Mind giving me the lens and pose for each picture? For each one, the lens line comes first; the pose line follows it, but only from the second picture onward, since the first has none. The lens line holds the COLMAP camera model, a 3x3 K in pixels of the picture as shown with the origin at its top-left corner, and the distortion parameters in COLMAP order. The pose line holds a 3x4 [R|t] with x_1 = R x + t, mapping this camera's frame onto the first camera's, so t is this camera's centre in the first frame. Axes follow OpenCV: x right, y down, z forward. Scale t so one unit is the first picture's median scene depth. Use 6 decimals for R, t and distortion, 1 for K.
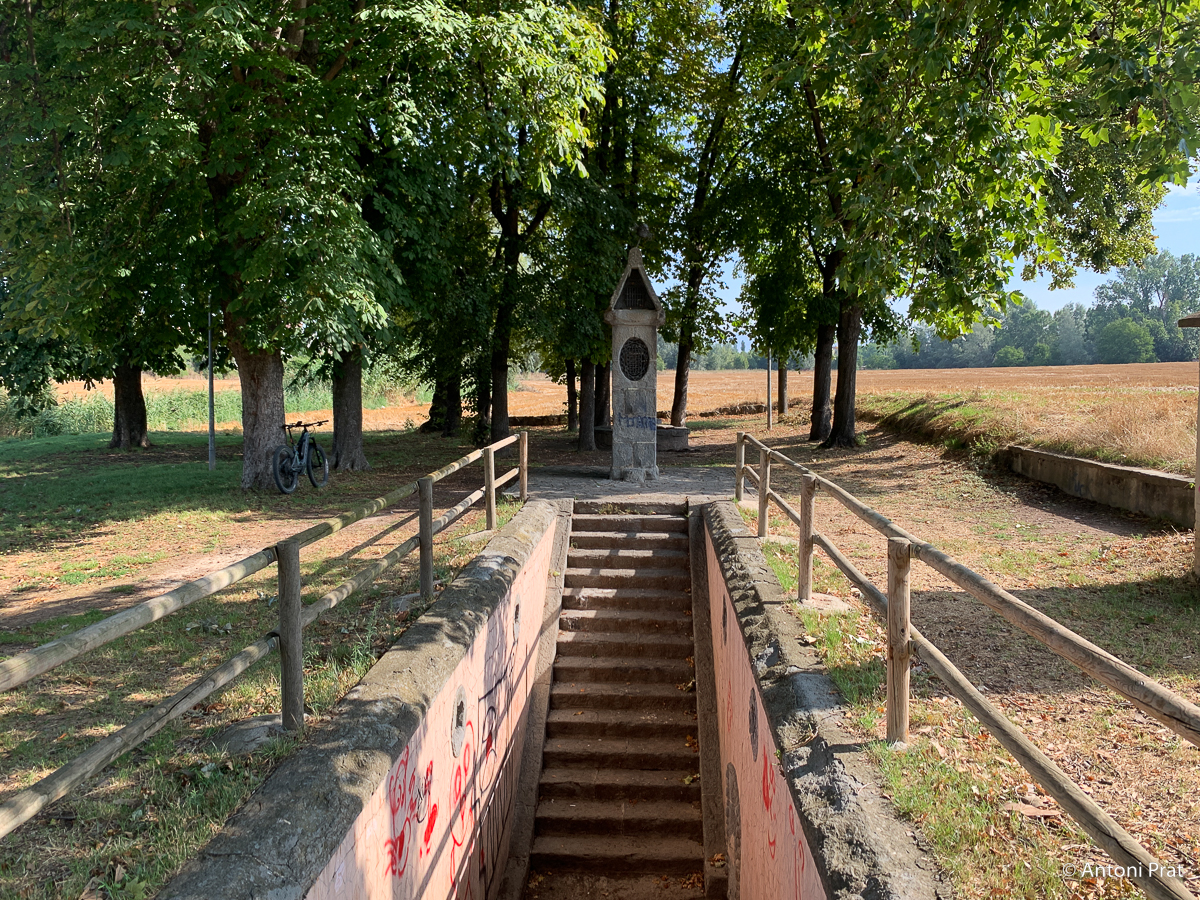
lens RADIAL K [[909.0, 0, 609.1], [0, 909.0, 441.8], [0, 0, 1]] dist [0.187210, -0.452131]
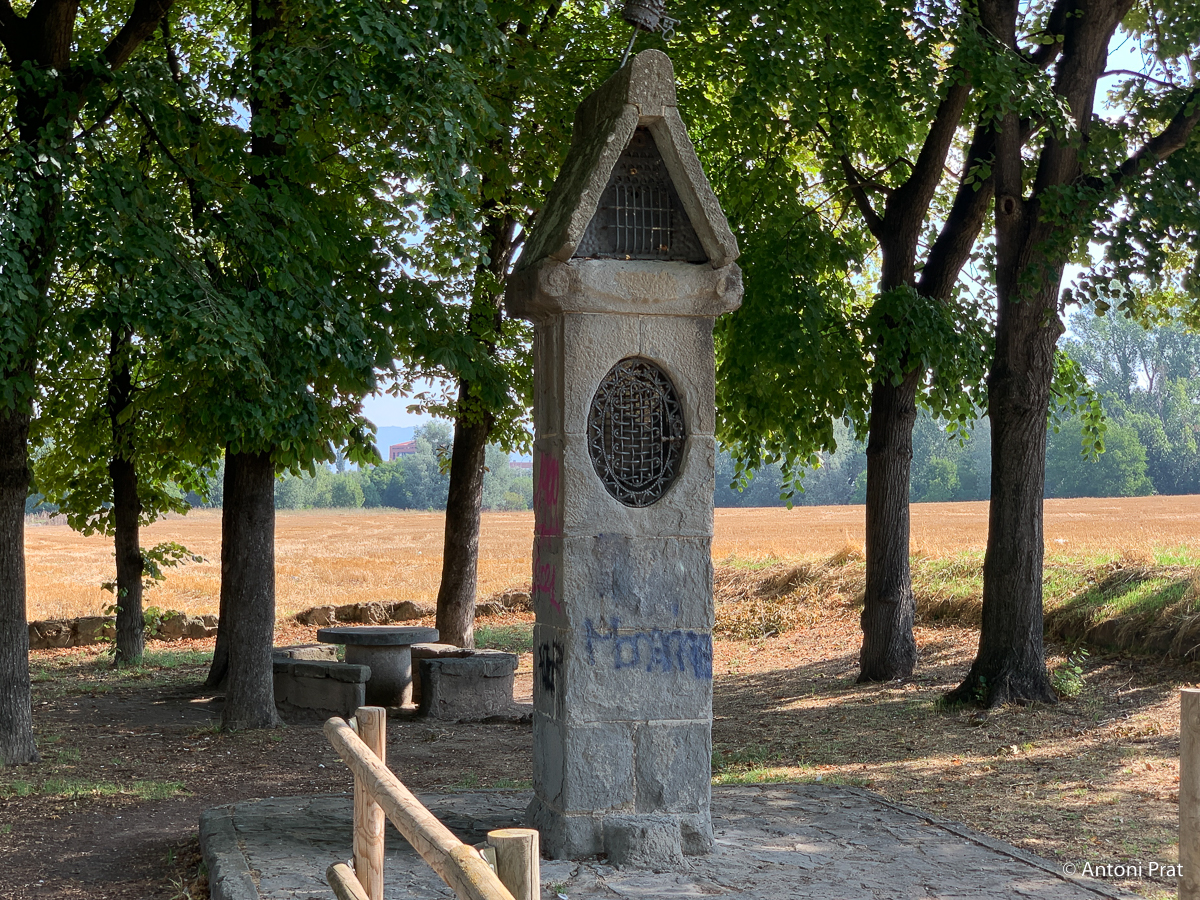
lens RADIAL K [[1953.0, 0, 600.0], [0, 1953.0, 450.0], [0, 0, 1]] dist [0.011203, 0.227272]
pose [[0.960114, 0.009987, 0.279429, -0.127350], [0.020589, 0.994124, -0.106274, -0.015760], [-0.278849, 0.107788, 0.954267, 0.337702]]
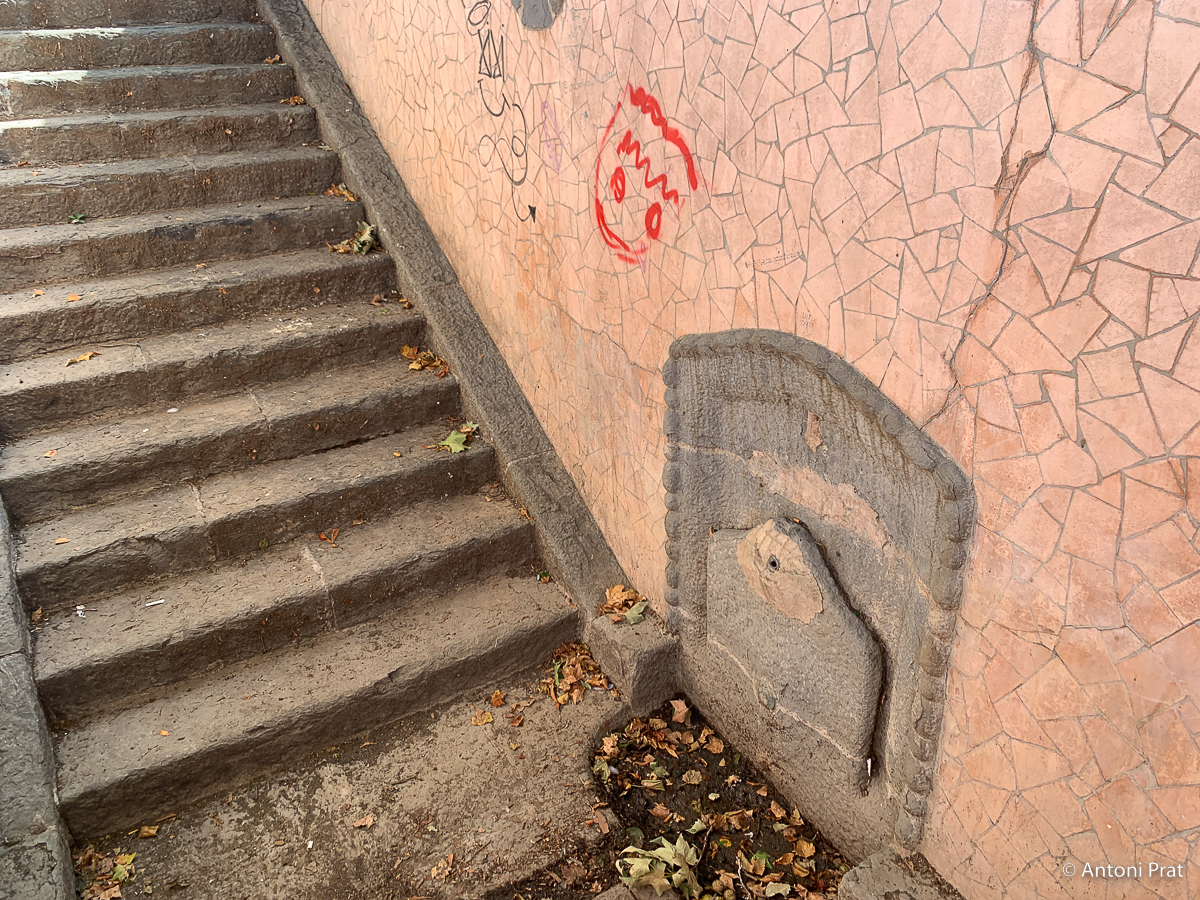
lens RADIAL K [[907.2, 0, 607.3], [0, 907.2, 430.5], [0, 0, 1]] dist [-0.041895, 0.039273]
pose [[0.822878, -0.252544, 0.509012, -0.026809], [0.070817, 0.934401, 0.349114, 0.118224], [-0.563787, -0.251231, 0.786782, 0.337678]]
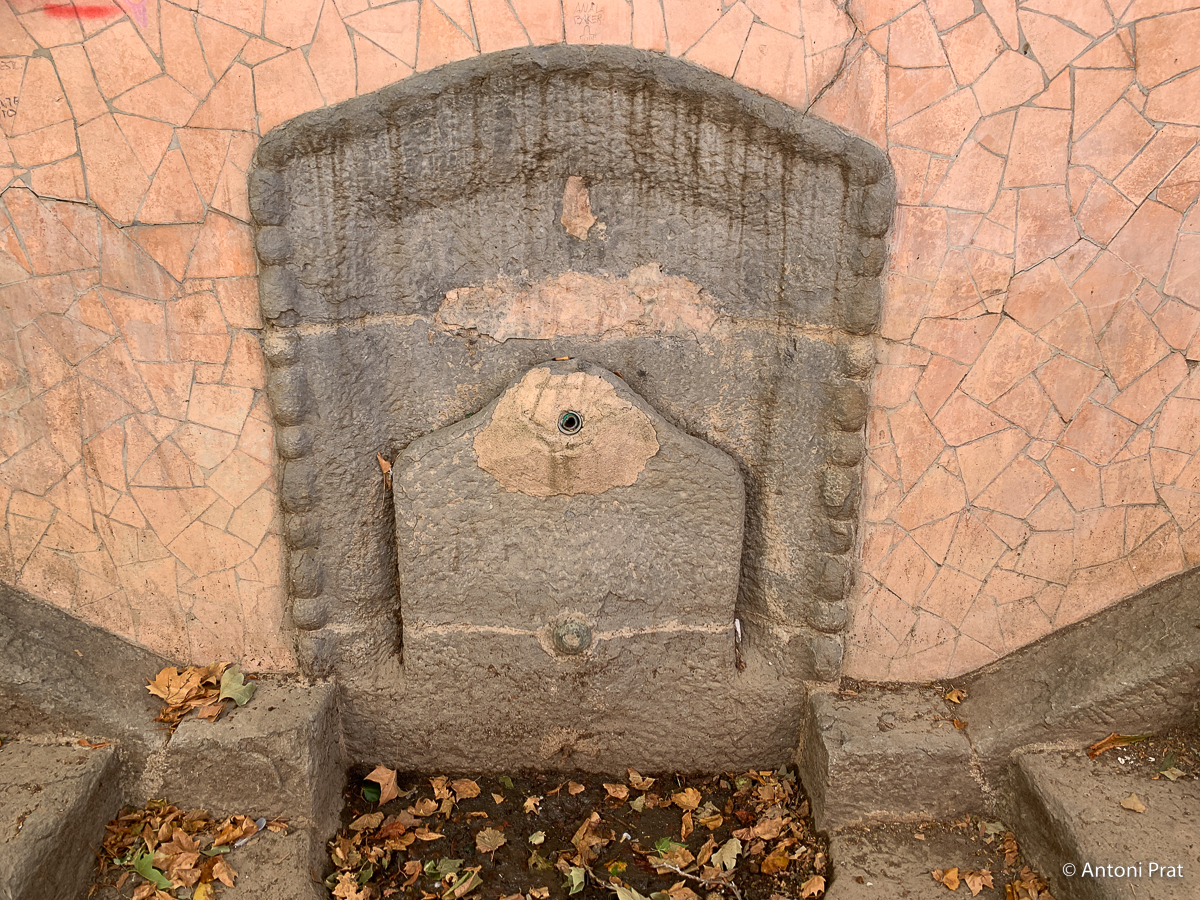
lens RADIAL K [[919.3, 0, 599.6], [0, 919.3, 438.6], [0, 0, 1]] dist [0.024251, -0.026564]
pose [[-0.072627, -0.327623, 0.942013, -0.031053], [0.068397, 0.940648, 0.332422, 0.154141], [-0.995011, 0.088574, -0.045908, 0.420925]]
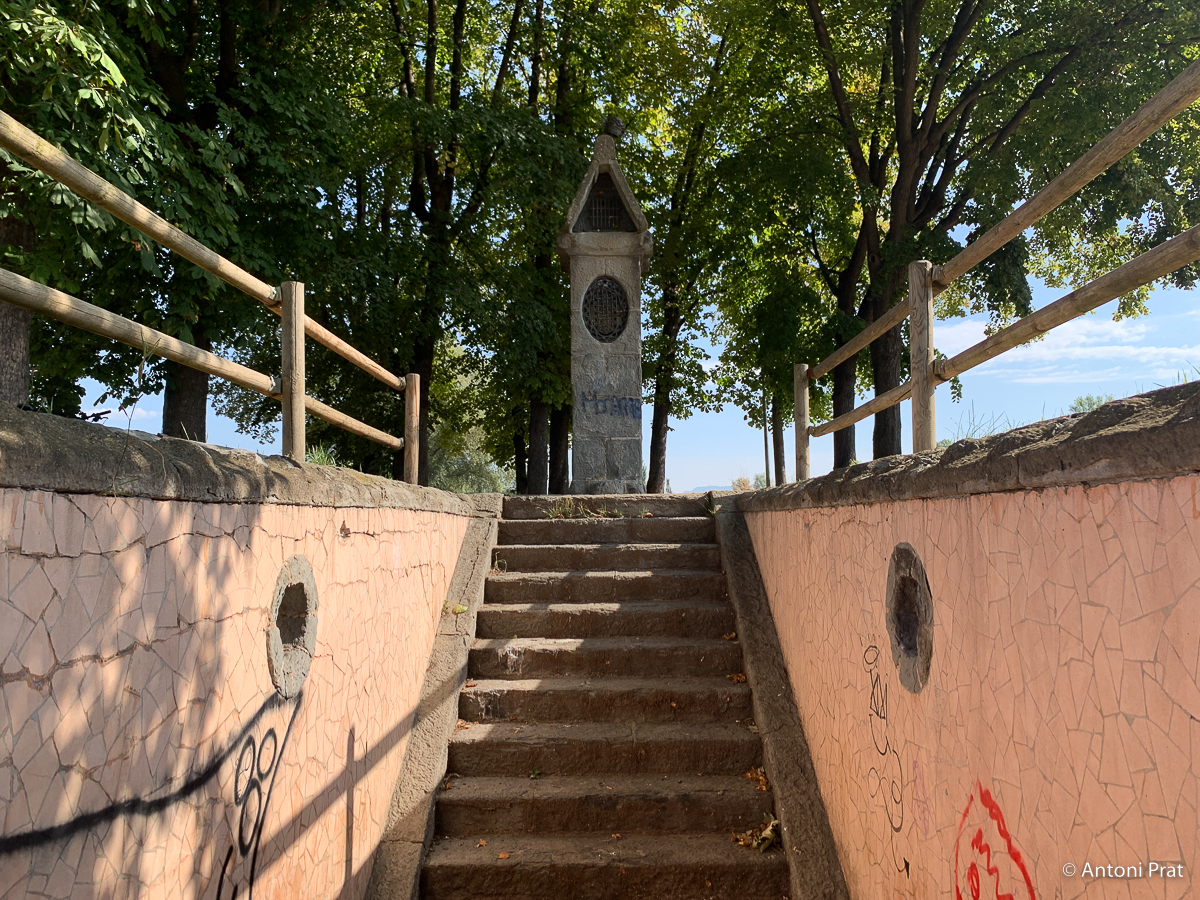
lens RADIAL K [[907.2, 0, 607.3], [0, 907.2, 430.5], [0, 0, 1]] dist [-0.041895, 0.039273]
pose [[0.998992, -0.008300, 0.044122, 0.000257], [0.016255, 0.982956, -0.183119, 0.089033], [-0.041850, 0.183651, 0.982100, 0.320249]]
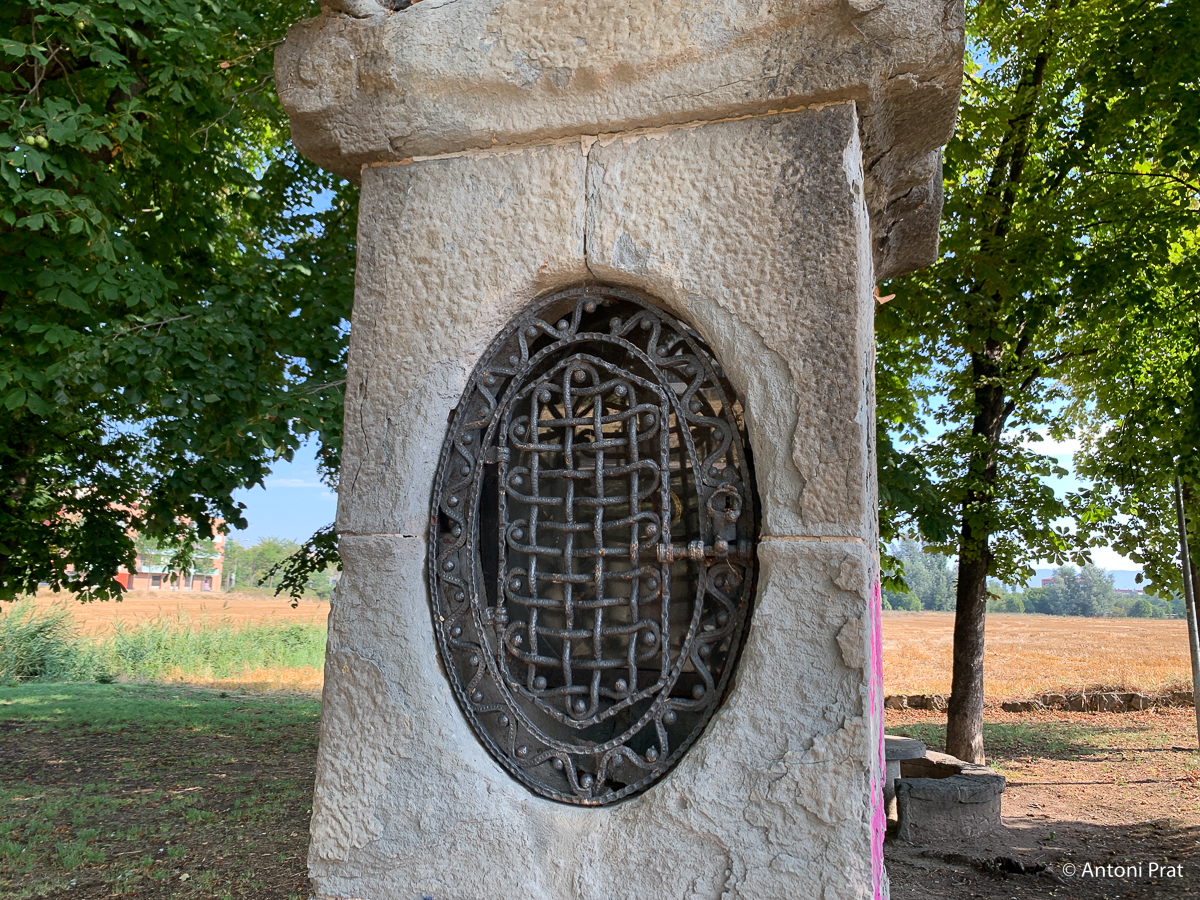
lens RADIAL K [[919.3, 0, 599.6], [0, 919.3, 438.6], [0, 0, 1]] dist [0.024251, -0.026564]
pose [[0.963523, -0.018496, -0.266985, 0.042174], [-0.049830, 0.967765, -0.246878, -0.063432], [0.262945, 0.251176, 0.931542, 0.750213]]
